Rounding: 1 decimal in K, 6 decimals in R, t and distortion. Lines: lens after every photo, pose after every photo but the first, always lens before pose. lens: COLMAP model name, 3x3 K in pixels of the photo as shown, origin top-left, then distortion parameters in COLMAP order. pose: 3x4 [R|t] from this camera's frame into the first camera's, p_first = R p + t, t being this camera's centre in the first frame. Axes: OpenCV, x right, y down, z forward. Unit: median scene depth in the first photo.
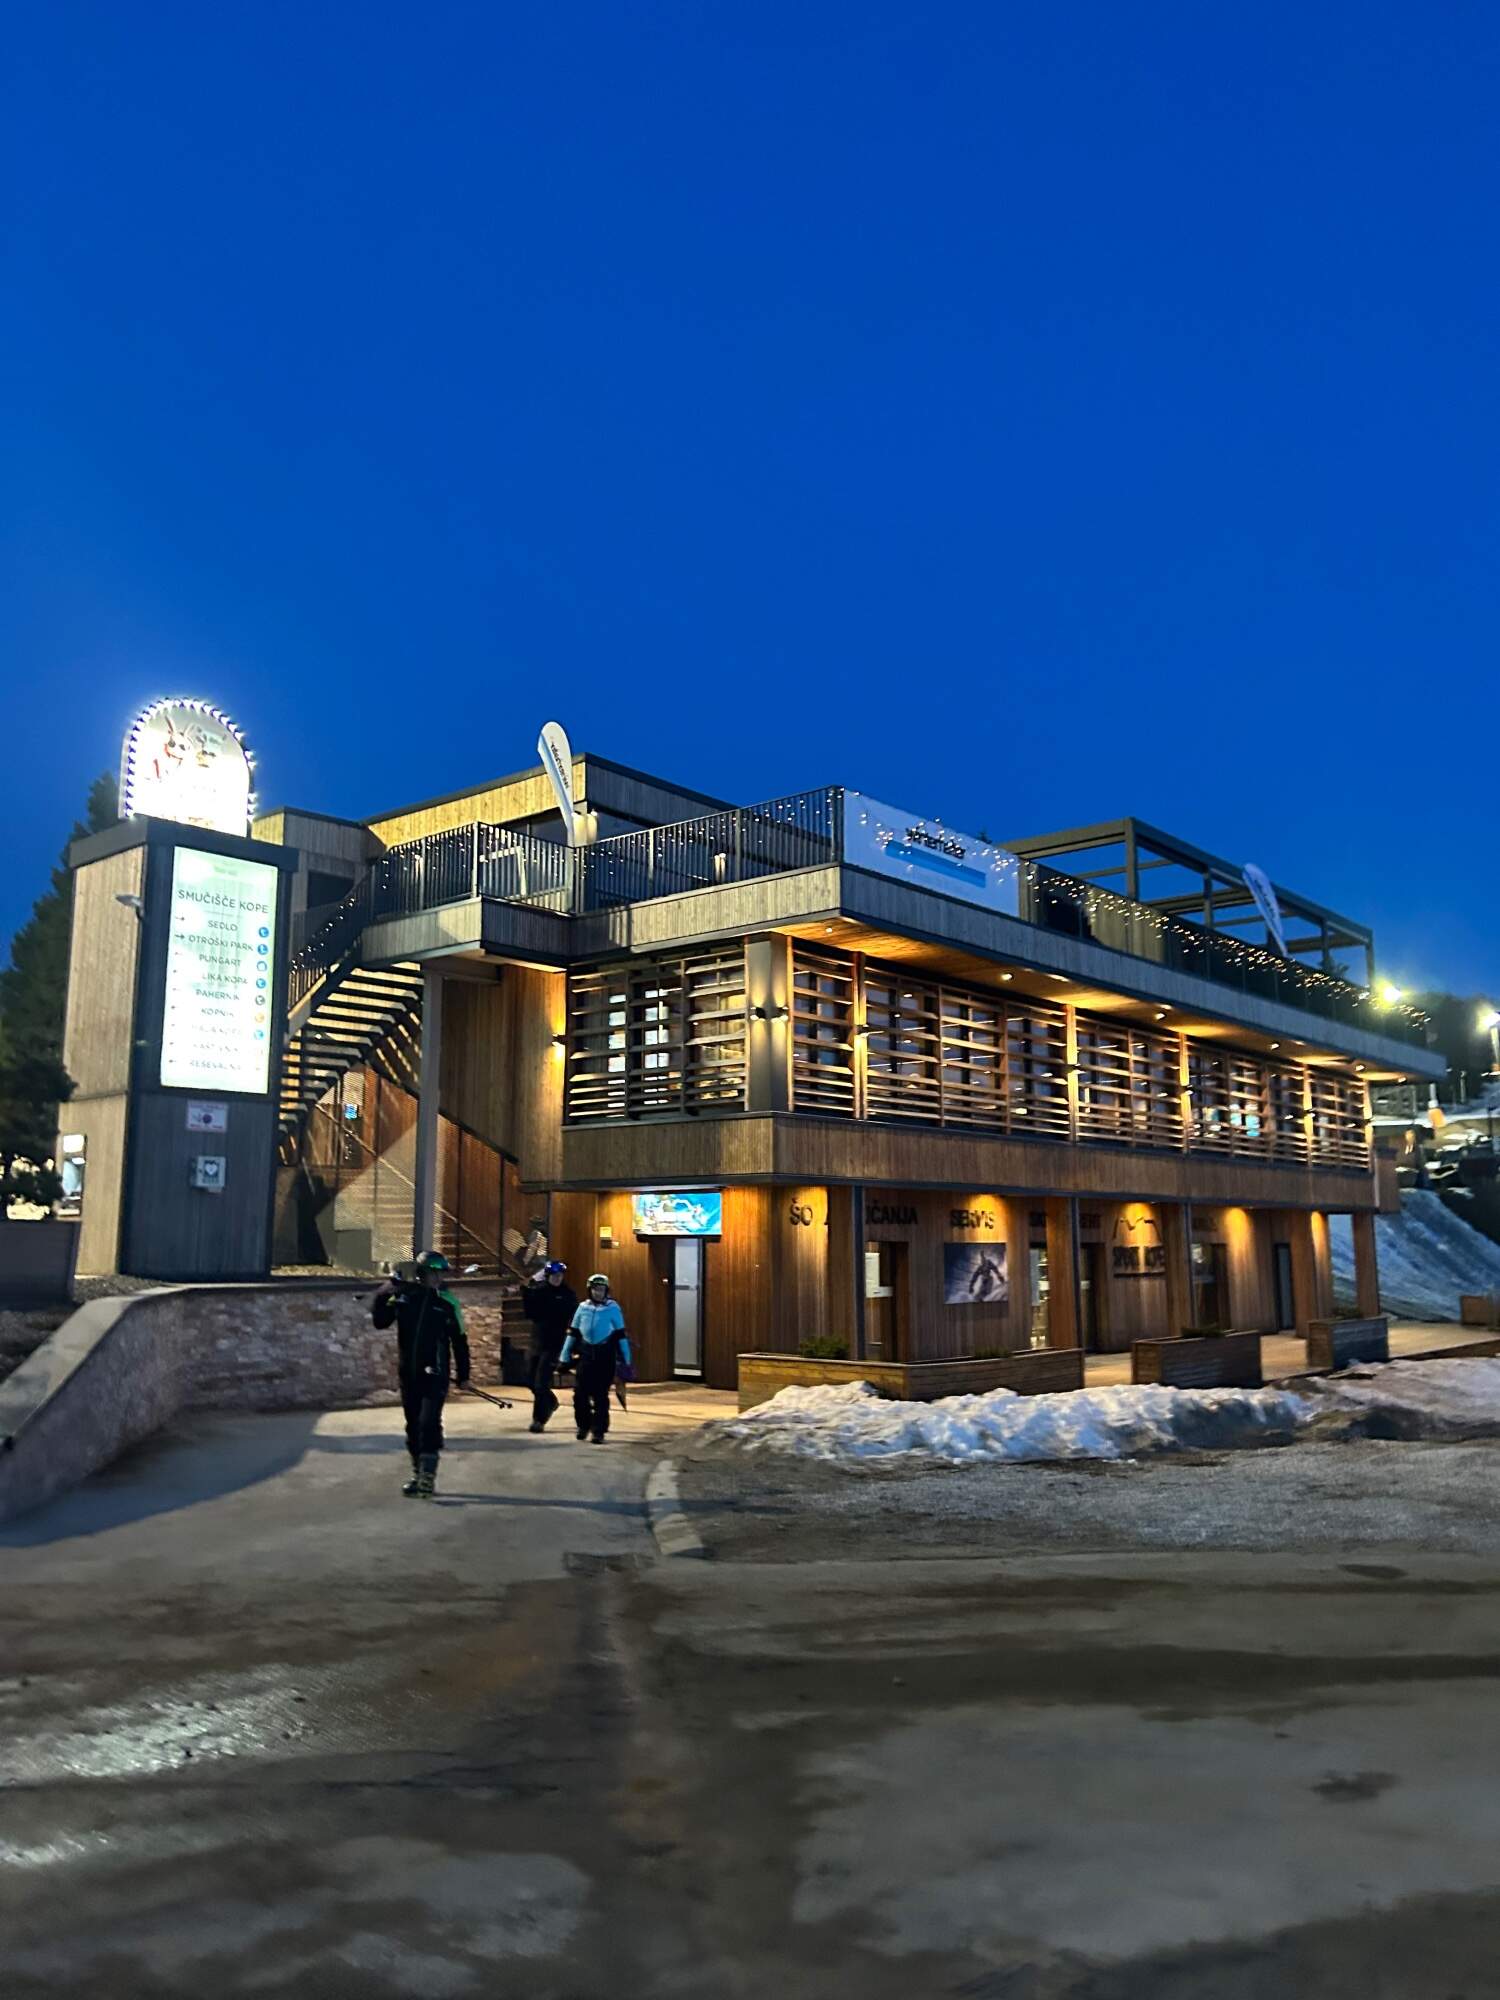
lens RADIAL K [[1510.1, 0, 747.0], [0, 1510.1, 997.6], [0, 0, 1]] dist [0.014874, 0.001469]
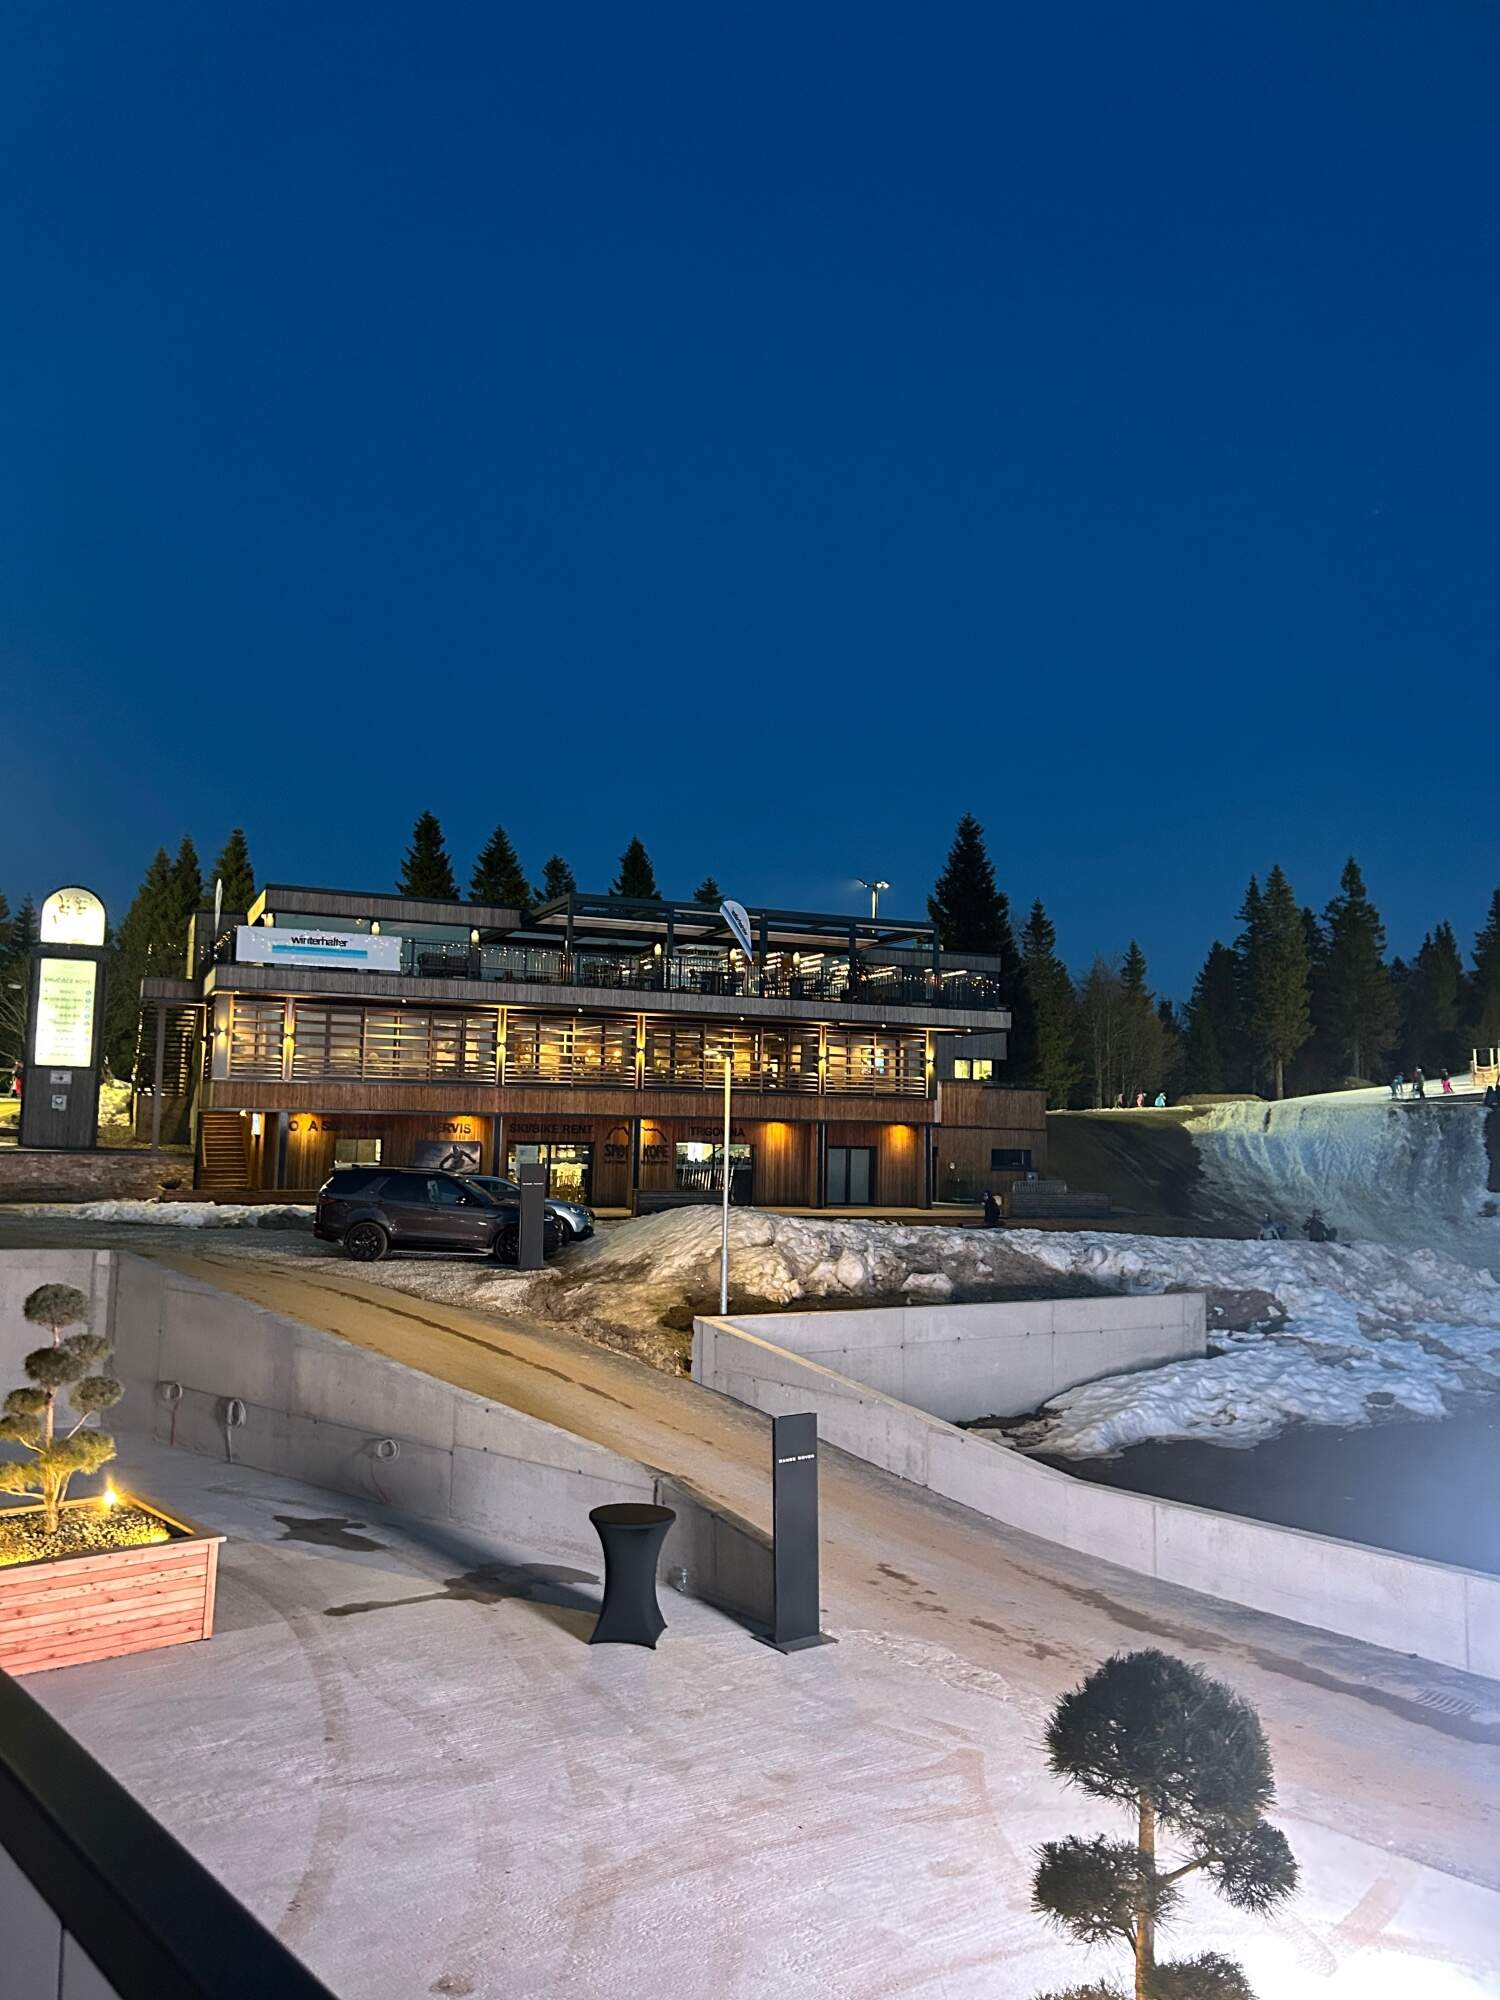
lens RADIAL K [[1510.1, 0, 756.4], [0, 1510.1, 998.3], [0, 0, 1]] dist [0.014874, 0.001469]
pose [[0.887579, -0.018398, -0.460288, 1.573932], [0.052465, 0.996738, 0.061329, -0.120768], [0.457658, -0.078584, 0.885649, -0.513110]]
